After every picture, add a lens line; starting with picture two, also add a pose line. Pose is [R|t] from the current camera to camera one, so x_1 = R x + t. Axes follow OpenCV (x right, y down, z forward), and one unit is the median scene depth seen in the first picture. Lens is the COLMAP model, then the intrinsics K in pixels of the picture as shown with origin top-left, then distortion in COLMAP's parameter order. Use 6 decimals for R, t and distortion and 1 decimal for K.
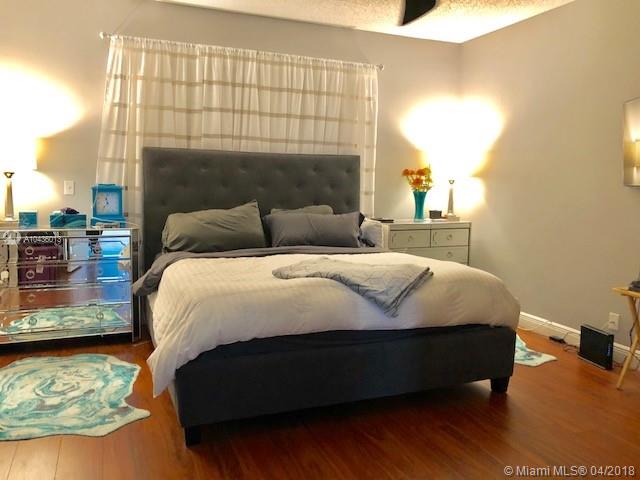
lens RADIAL K [[511.3, 0, 321.3], [0, 511.3, 238.0], [0, 0, 1]] dist [0.028350, -0.100356]
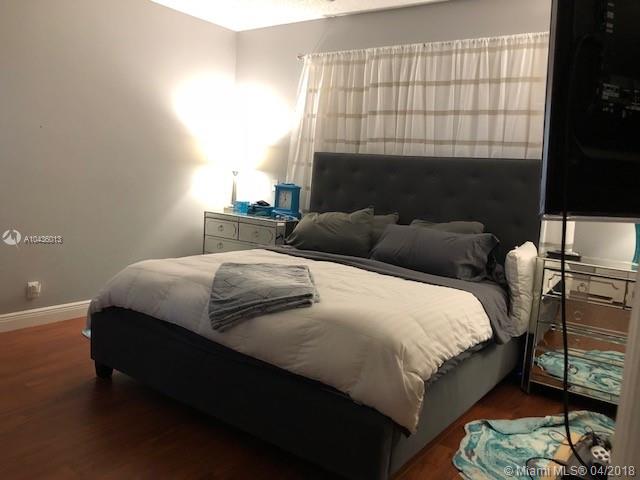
lens RADIAL K [[511.3, 0, 321.3], [0, 511.3, 238.0], [0, 0, 1]] dist [0.028350, -0.100356]
pose [[0.552350, 0.116880, -0.825378, 0.554869], [-0.148044, 0.988137, 0.040856, -0.037981], [0.820362, 0.099625, 0.563100, 0.379578]]
